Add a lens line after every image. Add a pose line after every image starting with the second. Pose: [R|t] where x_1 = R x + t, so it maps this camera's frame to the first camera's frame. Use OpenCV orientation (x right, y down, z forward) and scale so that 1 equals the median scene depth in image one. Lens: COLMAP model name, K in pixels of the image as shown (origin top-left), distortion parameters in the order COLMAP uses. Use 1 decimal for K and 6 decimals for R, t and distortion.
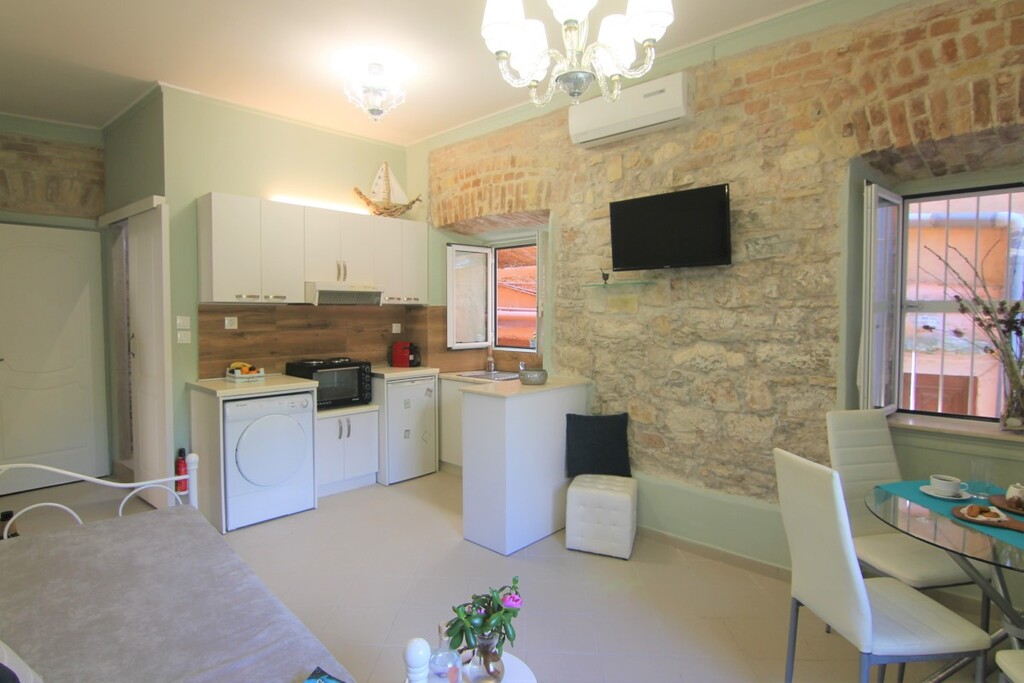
lens RADIAL K [[523.5, 0, 515.6], [0, 523.5, 333.4], [0, 0, 1]] dist [-0.004827, -0.012334]
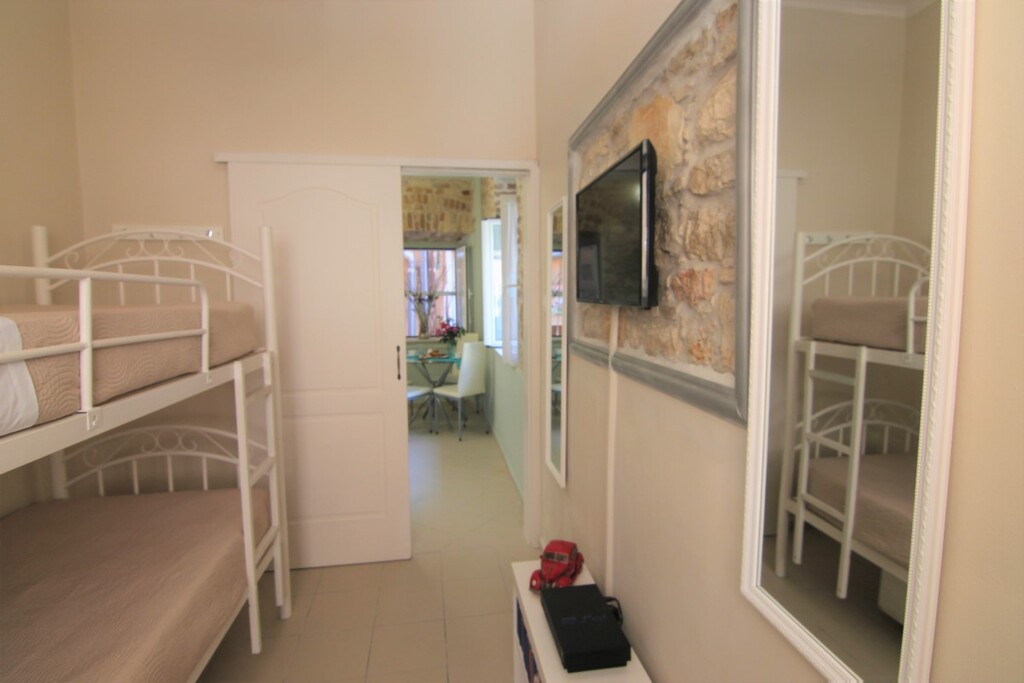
lens RADIAL K [[523.5, 0, 515.6], [0, 523.5, 333.4], [0, 0, 1]] dist [-0.004827, -0.012334]
pose [[0.509121, -0.068222, 0.857987, -0.860339], [0.046412, 0.997579, 0.051781, 0.027369], [-0.859443, 0.013458, 0.511055, -0.629408]]
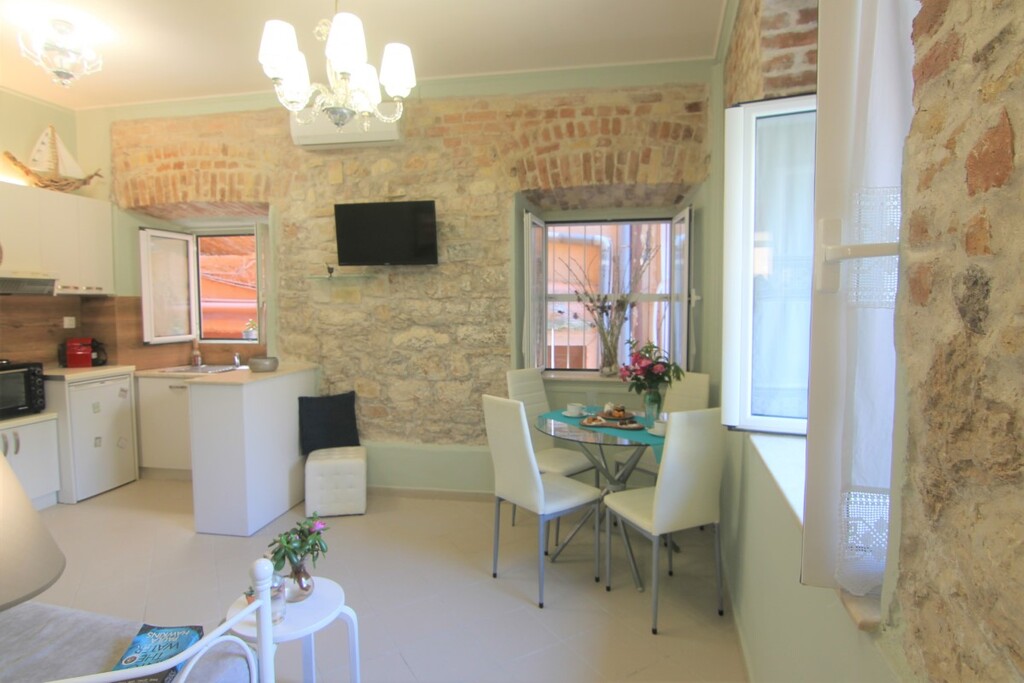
lens RADIAL K [[523.5, 0, 515.6], [0, 523.5, 333.4], [0, 0, 1]] dist [-0.004827, -0.012334]
pose [[0.824090, -0.034796, 0.565389, -0.129942], [0.026904, 0.999389, 0.022293, 0.010821], [-0.565819, -0.003160, 0.824523, -0.130810]]
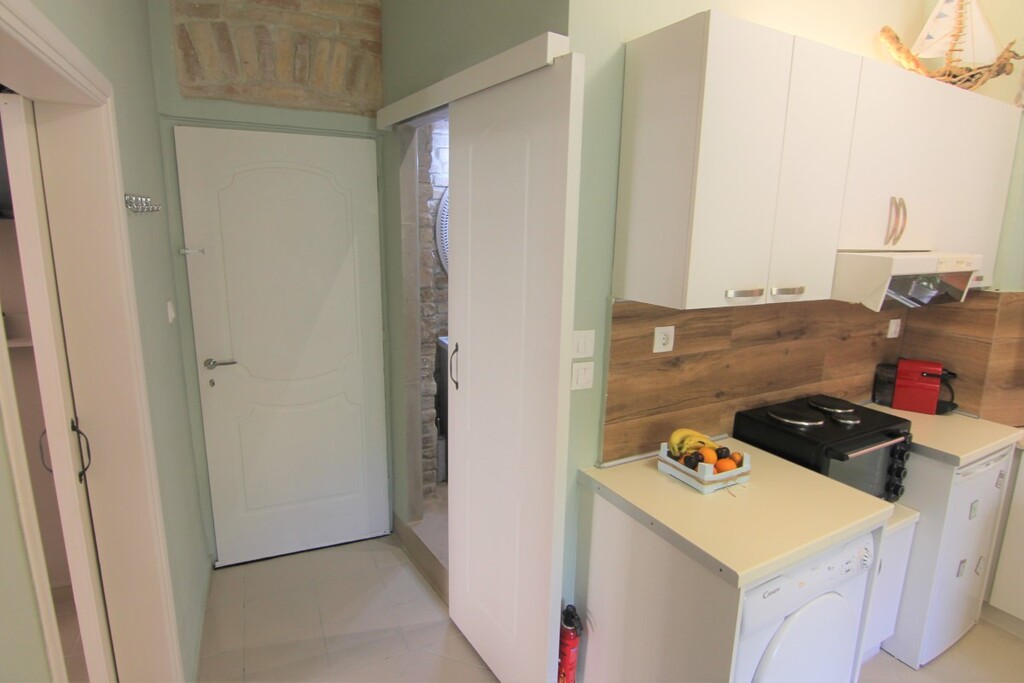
lens RADIAL K [[468.7, 0, 510.4], [0, 468.7, 298.4], [0, 0, 1]] dist [-0.001885, -0.008826]
pose [[0.964526, 0.062350, -0.256519, -0.574079], [-0.030272, 0.991421, 0.127153, -0.102608], [0.262246, -0.114877, 0.958139, 0.586315]]
